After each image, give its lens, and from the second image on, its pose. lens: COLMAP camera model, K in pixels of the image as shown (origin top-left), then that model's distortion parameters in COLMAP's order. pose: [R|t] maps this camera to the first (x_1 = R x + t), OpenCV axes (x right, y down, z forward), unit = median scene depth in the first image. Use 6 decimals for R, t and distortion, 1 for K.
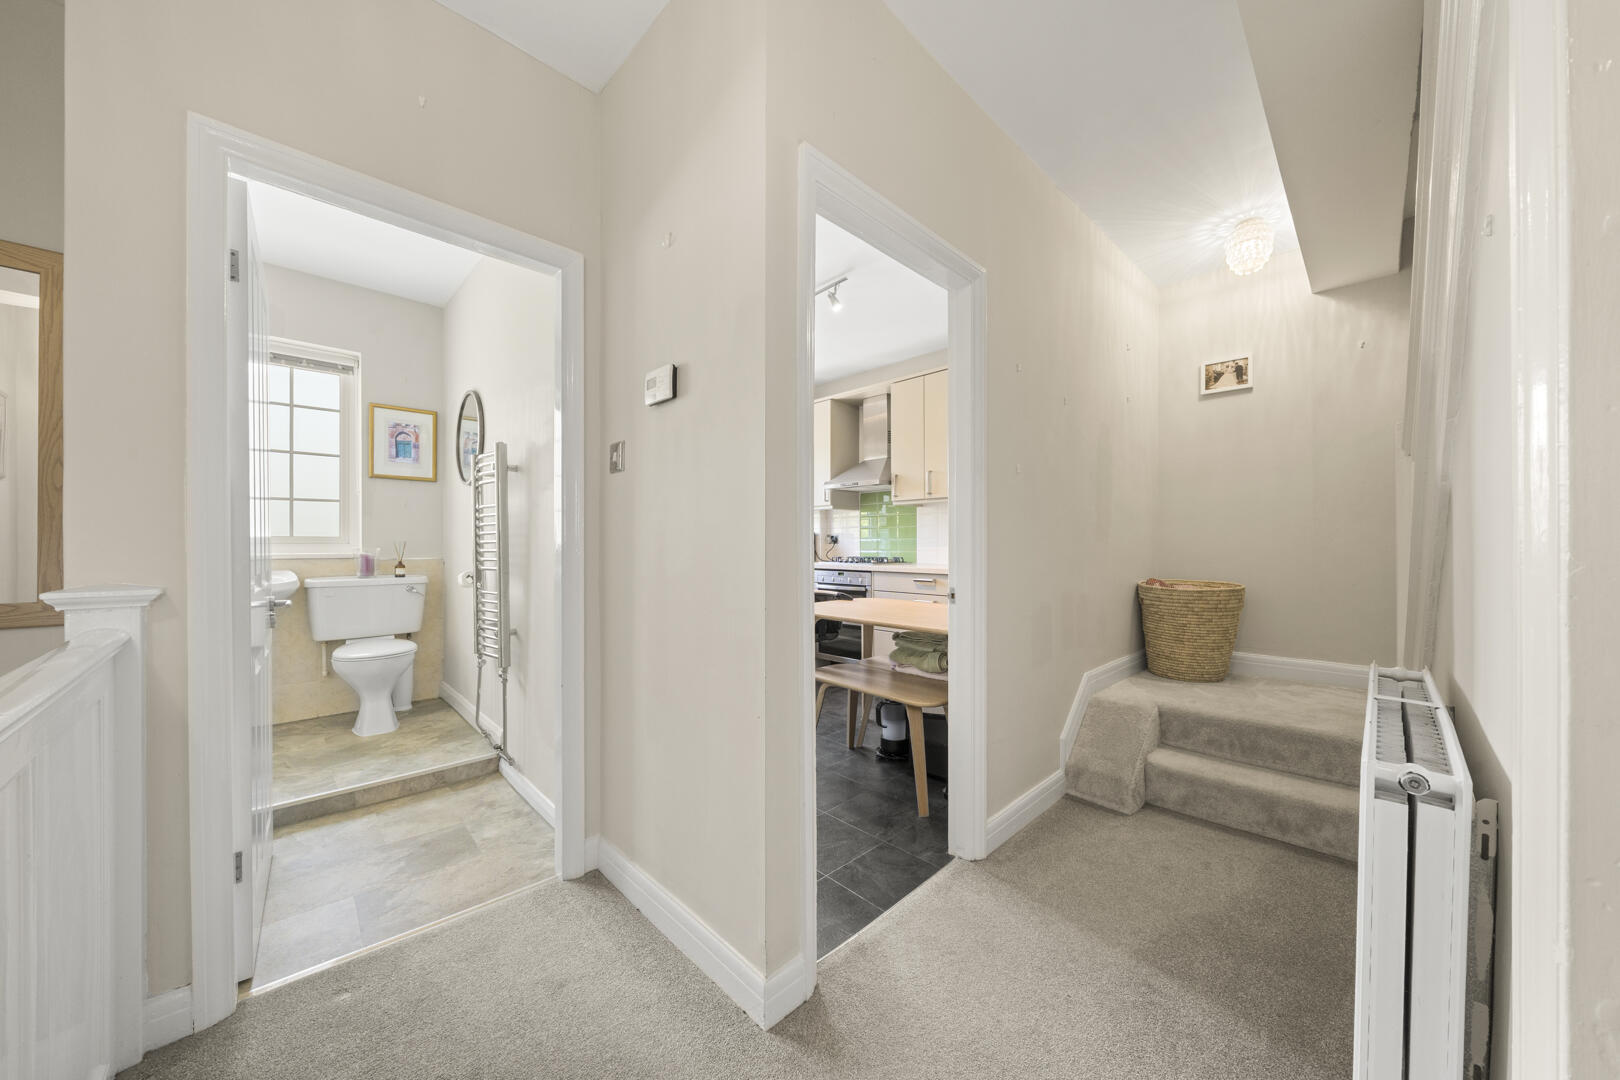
lens RADIAL K [[558.0, 0, 811.8], [0, 558.0, 543.4], [0, 0, 1]] dist [-0.001890, -0.000332]
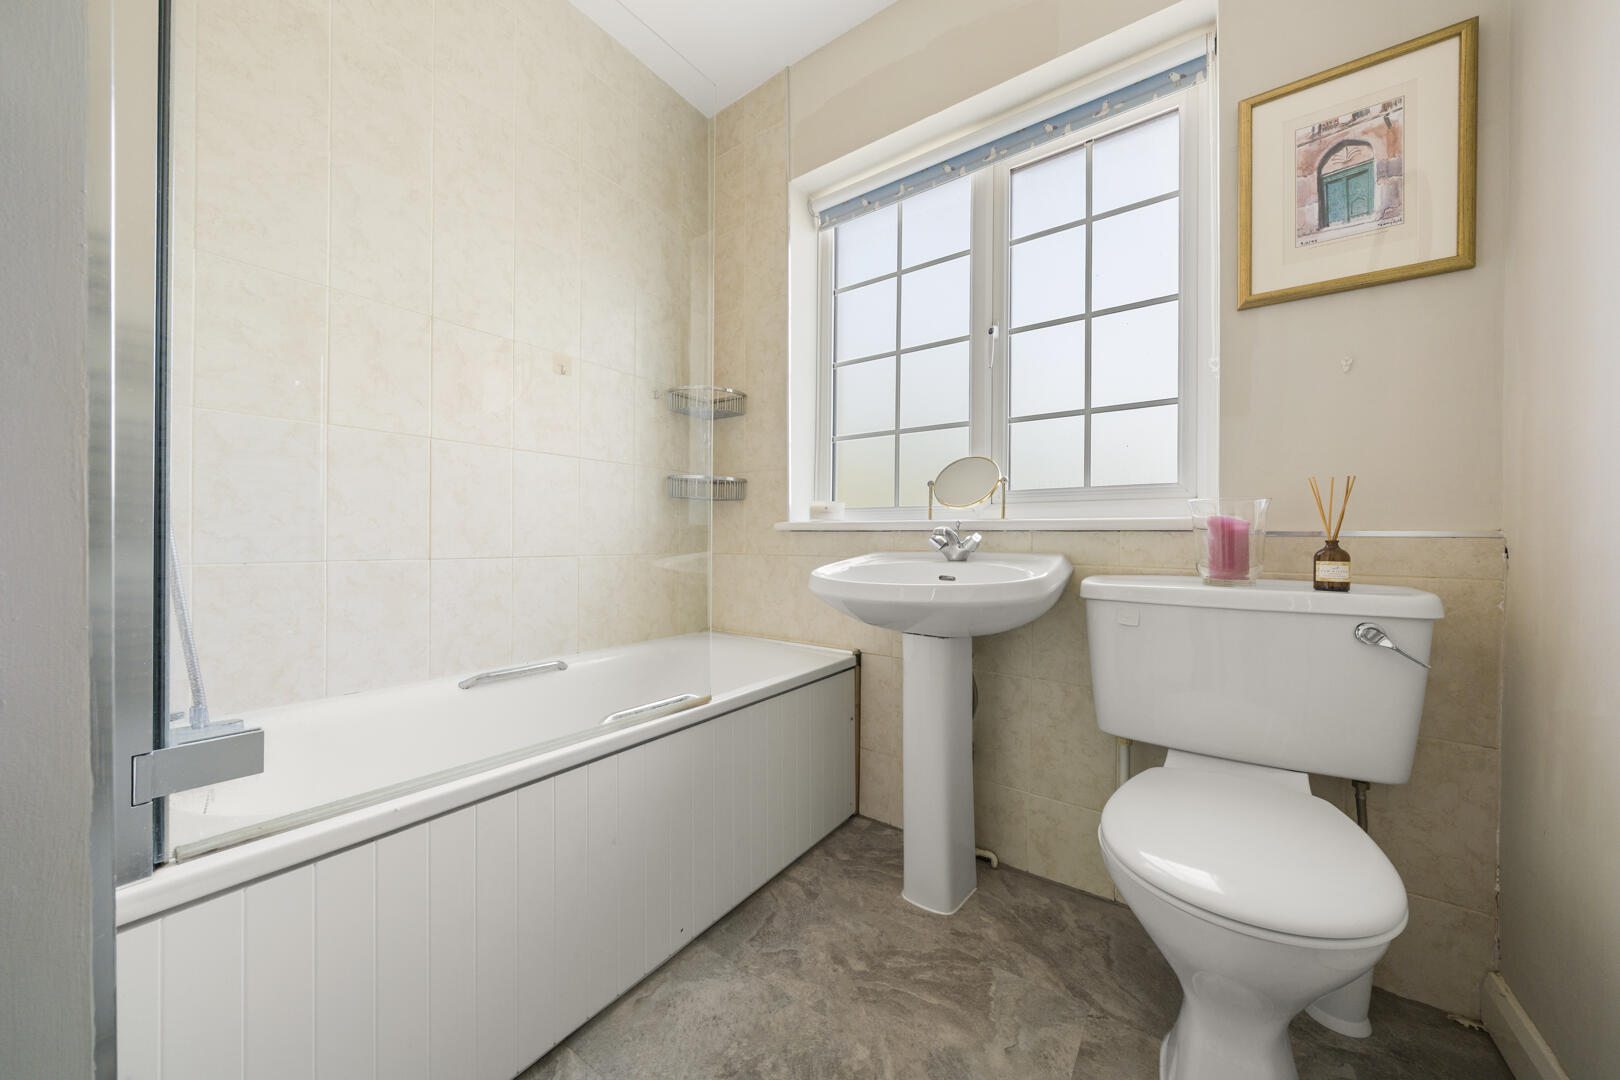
lens RADIAL K [[558.0, 0, 810.6], [0, 558.0, 539.1], [0, 0, 1]] dist [-0.001890, -0.000332]
pose [[0.162908, -0.000119, -0.986641, -0.474885], [-0.003529, 0.999994, -0.000703, 0.032737], [0.986635, 0.003596, 0.162907, 0.656353]]
